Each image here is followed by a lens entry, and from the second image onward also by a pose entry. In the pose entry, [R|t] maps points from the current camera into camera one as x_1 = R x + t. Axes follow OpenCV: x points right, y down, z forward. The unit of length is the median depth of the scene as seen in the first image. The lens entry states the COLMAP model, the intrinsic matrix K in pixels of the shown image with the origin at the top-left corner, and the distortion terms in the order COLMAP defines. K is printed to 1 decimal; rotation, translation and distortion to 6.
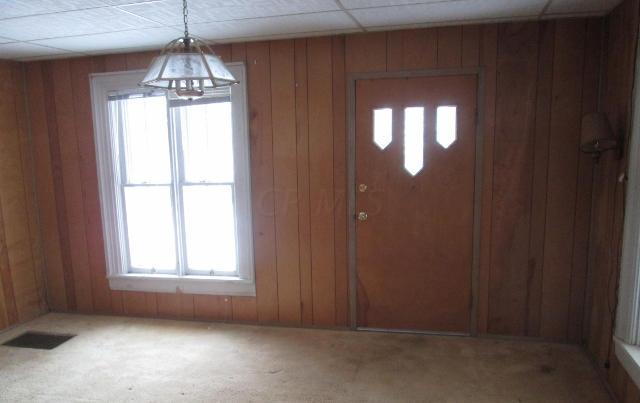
lens RADIAL K [[540.9, 0, 320.3], [0, 540.9, 203.7], [0, 0, 1]] dist [-0.030172, 0.014551]
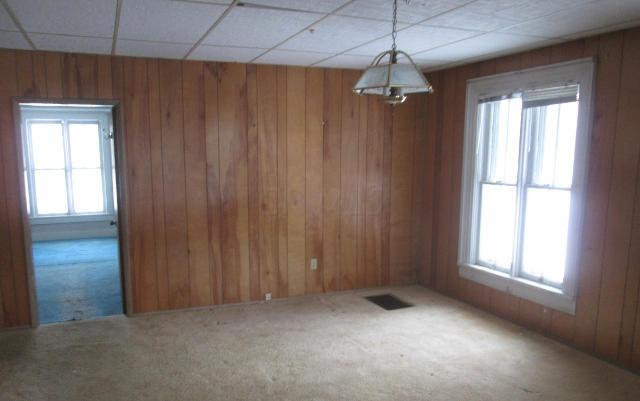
lens RADIAL K [[540.9, 0, 323.9], [0, 540.9, 202.2], [0, 0, 1]] dist [-0.030172, 0.014551]
pose [[0.619811, 0.109793, -0.777033, 0.286155], [-0.111773, 0.992421, 0.051069, -0.015257], [0.776750, 0.055198, 0.627385, 0.091357]]
